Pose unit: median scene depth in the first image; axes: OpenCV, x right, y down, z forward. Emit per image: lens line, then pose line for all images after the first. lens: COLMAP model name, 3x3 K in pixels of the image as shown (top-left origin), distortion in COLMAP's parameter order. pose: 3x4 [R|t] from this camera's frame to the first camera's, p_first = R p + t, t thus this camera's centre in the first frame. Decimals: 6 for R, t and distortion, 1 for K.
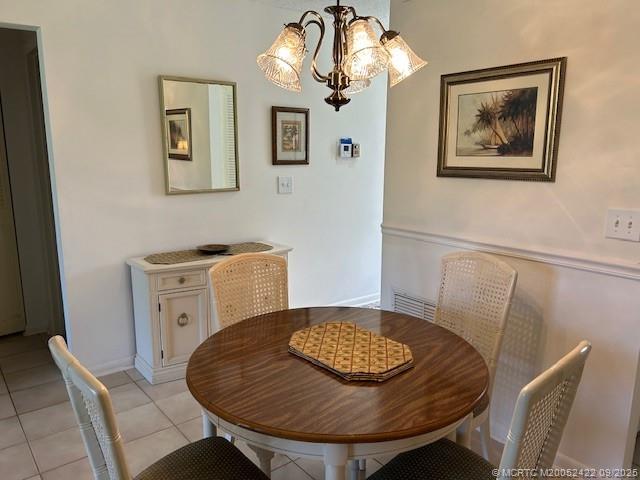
lens RADIAL K [[487.1, 0, 320.0], [0, 487.1, 240.0], [0, 0, 1]] dist [0.007094, -0.001316]
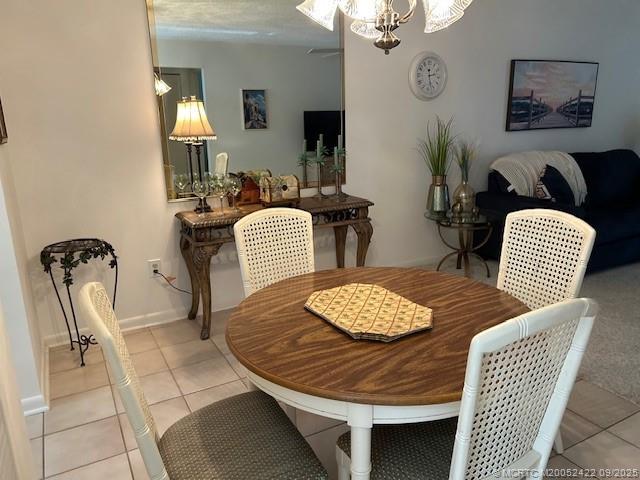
lens RADIAL K [[487.1, 0, 320.0], [0, 487.1, 240.0], [0, 0, 1]] dist [0.007094, -0.001316]
pose [[-0.984006, -0.029657, 0.175649, -0.014109], [0.045964, 0.910382, 0.411208, -0.304350], [-0.172103, 0.412705, -0.894458, 1.858577]]
